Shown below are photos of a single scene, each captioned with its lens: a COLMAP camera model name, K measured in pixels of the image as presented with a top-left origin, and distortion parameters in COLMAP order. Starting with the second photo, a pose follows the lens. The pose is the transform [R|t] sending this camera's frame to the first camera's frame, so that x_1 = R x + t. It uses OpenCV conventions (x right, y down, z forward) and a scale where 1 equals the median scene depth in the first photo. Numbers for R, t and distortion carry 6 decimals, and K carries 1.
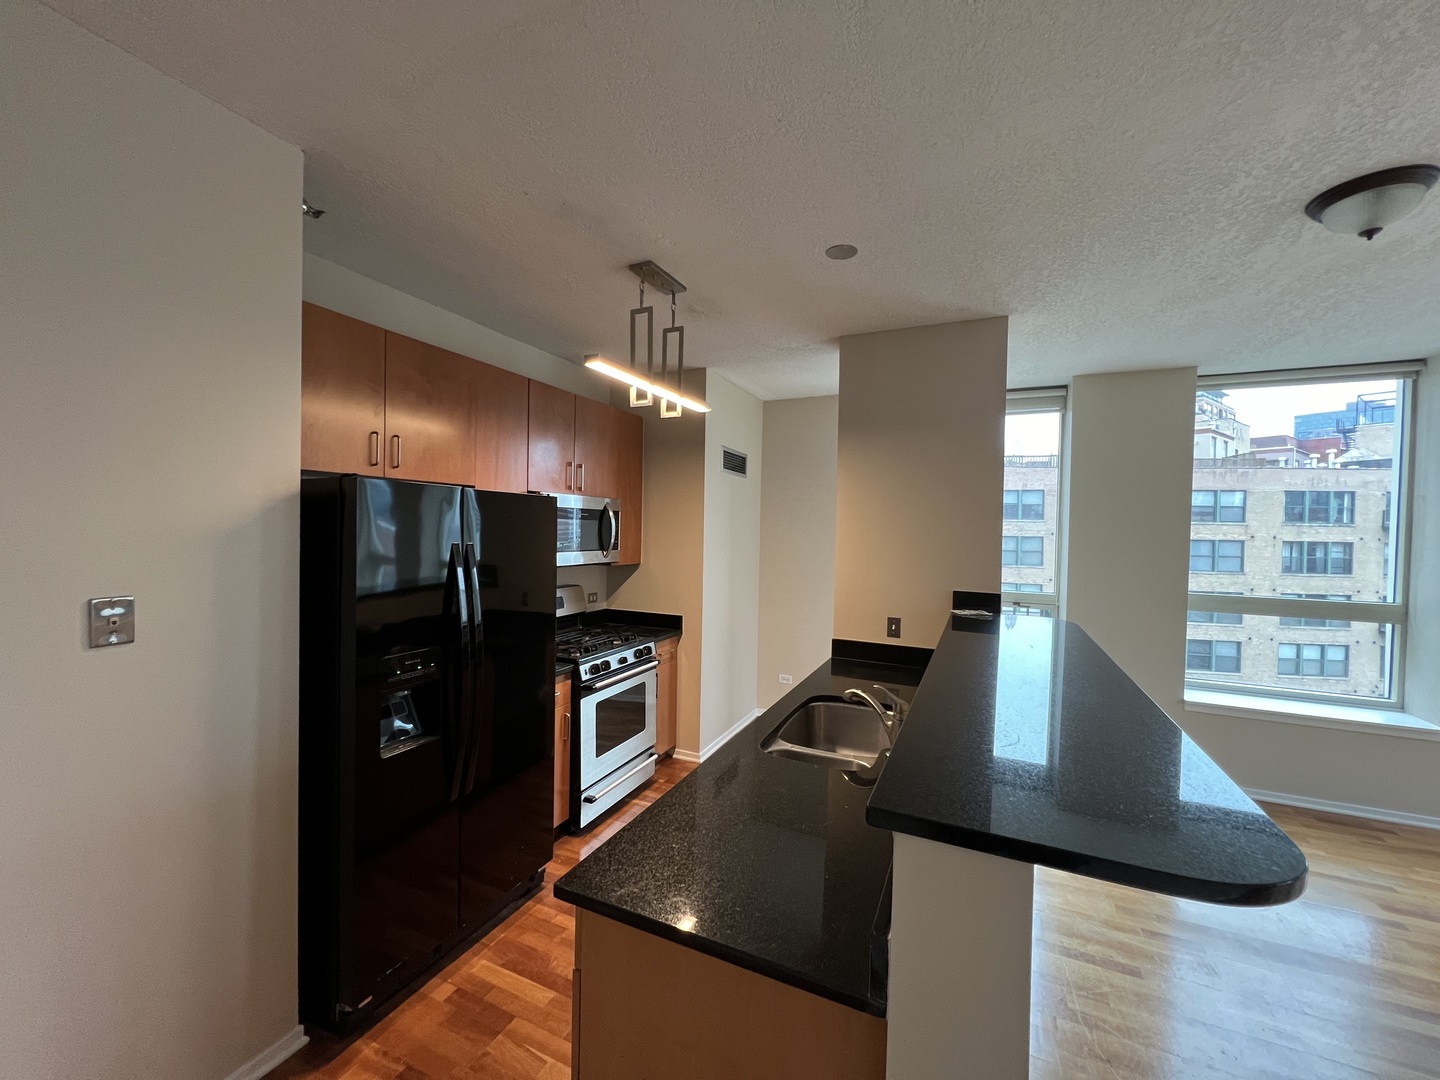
lens RADIAL K [[576.9, 0, 717.1], [0, 576.9, 539.4], [0, 0, 1]] dist [-0.001342, -0.000336]
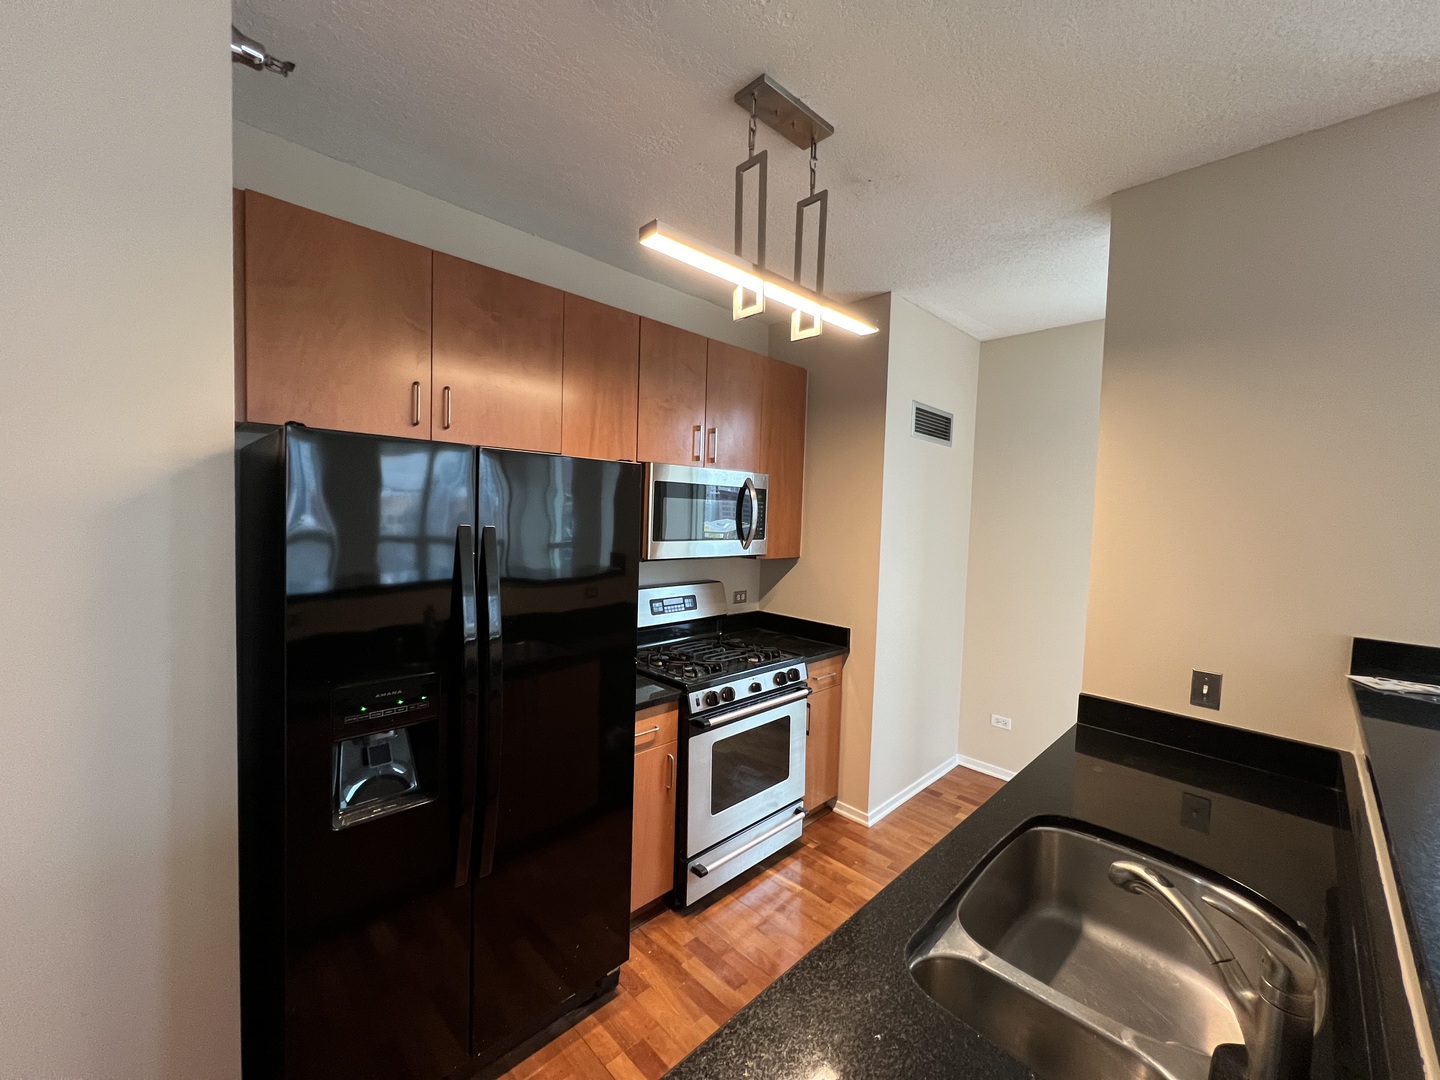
lens RADIAL K [[576.9, 0, 717.1], [0, 576.9, 539.3], [0, 0, 1]] dist [-0.001342, -0.000336]
pose [[0.934617, 0.027830, -0.354565, 0.053170], [-0.019923, 0.999465, 0.025932, -0.000939], [0.355097, -0.017173, 0.934672, 0.300120]]
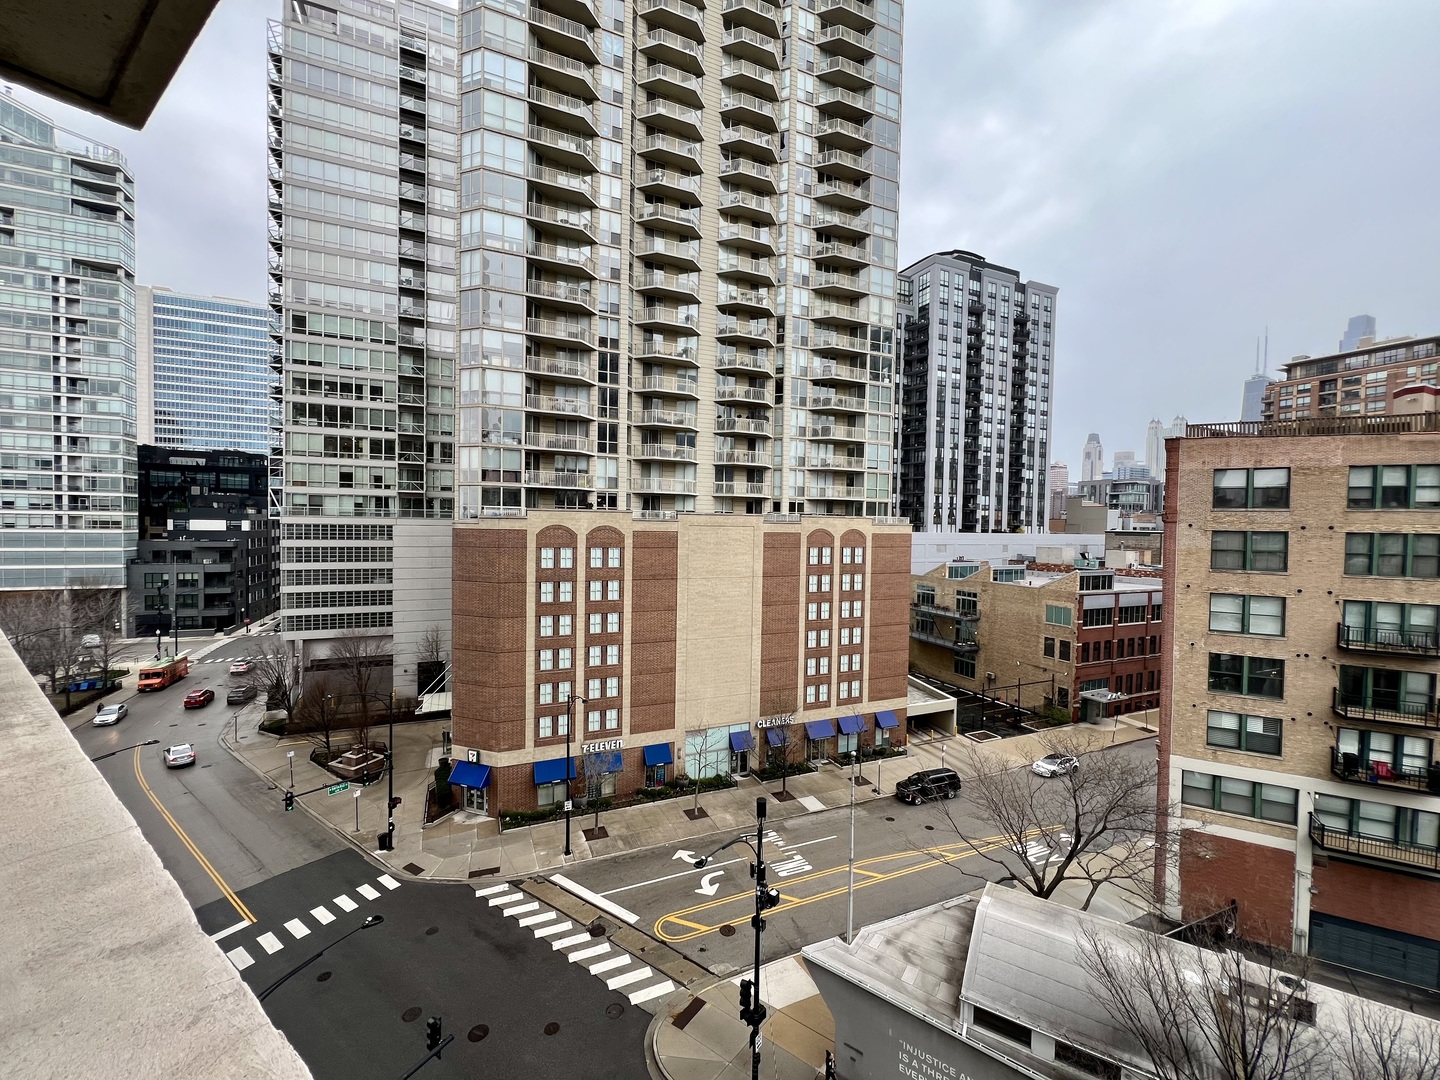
lens RADIAL K [[576.9, 0, 721.1], [0, 576.9, 541.3], [0, 0, 1]] dist [-0.001342, -0.000336]
pose [[0.982318, 0.003810, -0.187180, -0.009701], [-0.002139, 0.999956, 0.009125, 0.027744], [0.187206, -0.008563, 0.982283, 1.974069]]
